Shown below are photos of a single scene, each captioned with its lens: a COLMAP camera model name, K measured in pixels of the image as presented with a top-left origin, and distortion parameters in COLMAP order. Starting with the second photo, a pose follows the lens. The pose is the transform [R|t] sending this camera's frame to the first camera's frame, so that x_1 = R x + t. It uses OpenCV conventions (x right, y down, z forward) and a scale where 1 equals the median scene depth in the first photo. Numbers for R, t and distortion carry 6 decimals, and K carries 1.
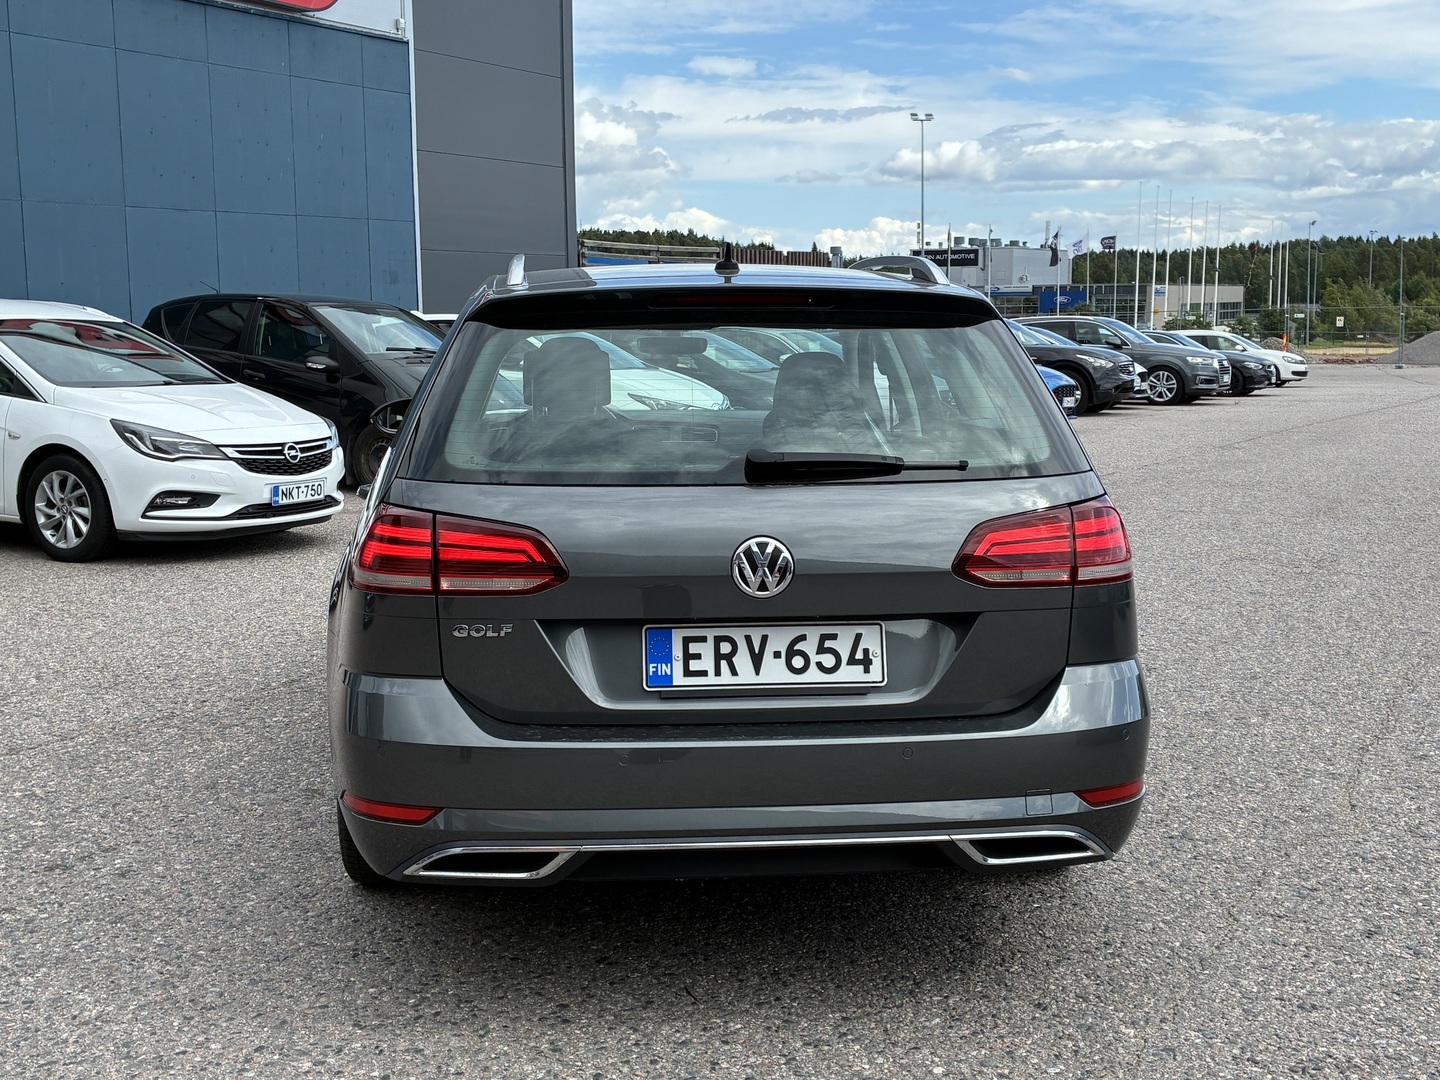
lens RADIAL K [[1657.3, 0, 720.0], [0, 1657.3, 540.0], [0, 0, 1]] dist [0.127768, -0.430117]
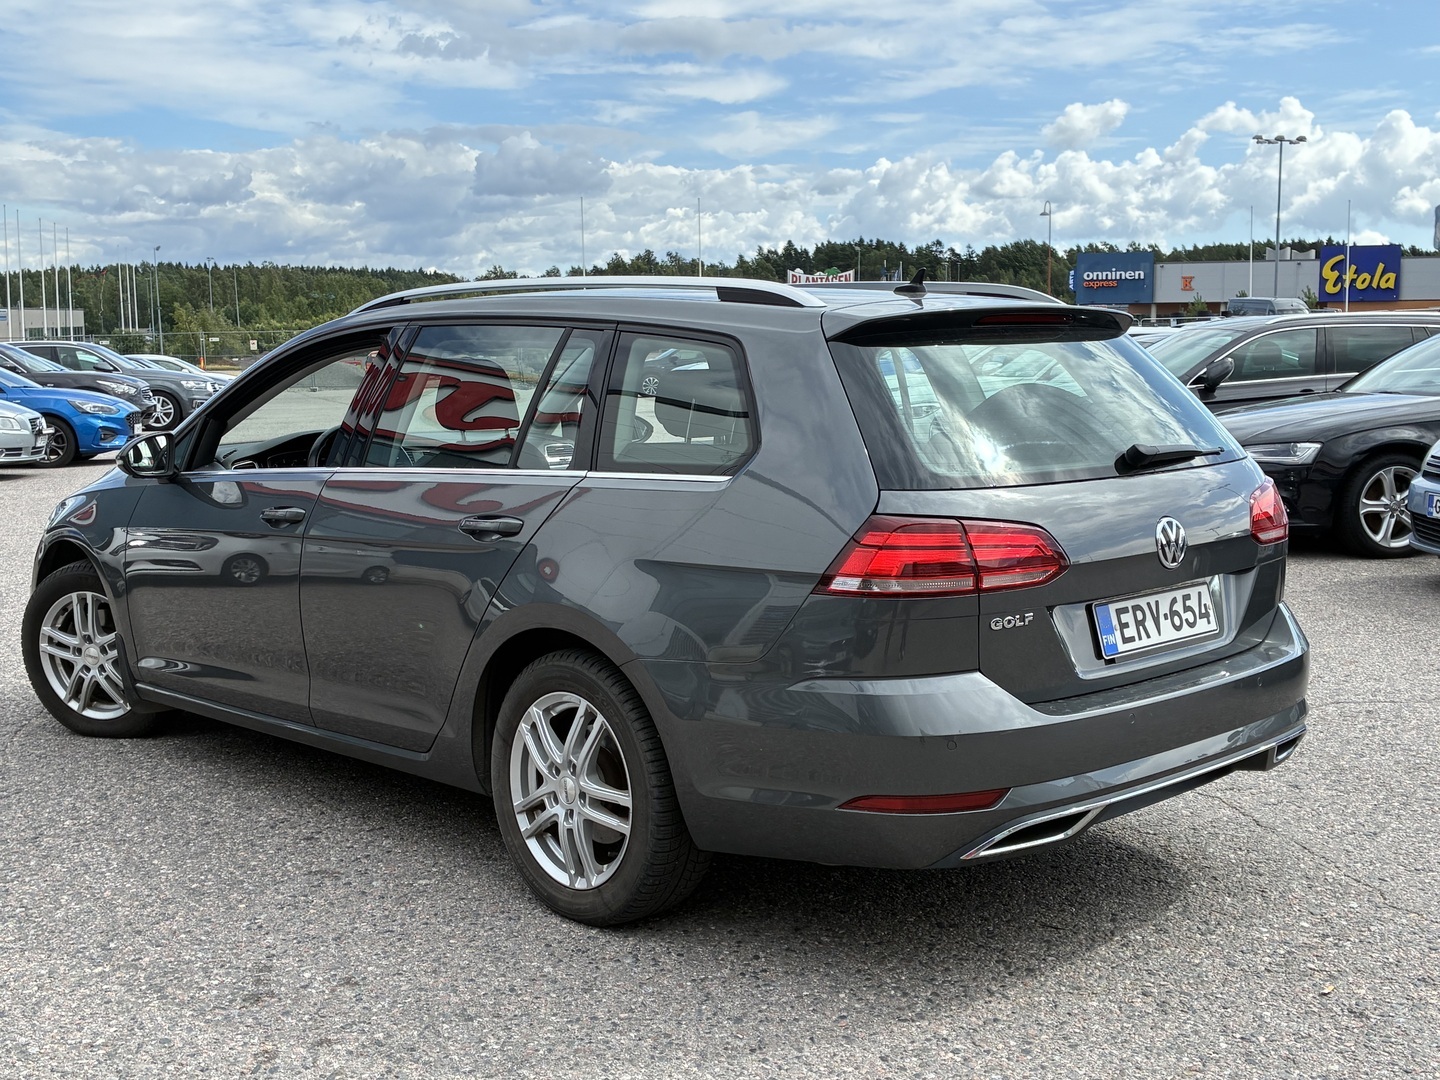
lens RADIAL K [[1657.3, 0, 720.0], [0, 1657.3, 540.0], [0, 0, 1]] dist [0.127768, -0.430117]
pose [[0.789635, -0.081322, 0.608164, -0.935273], [0.090048, 0.995805, 0.016239, -0.033120], [-0.606933, 0.041942, 0.793646, 0.245437]]
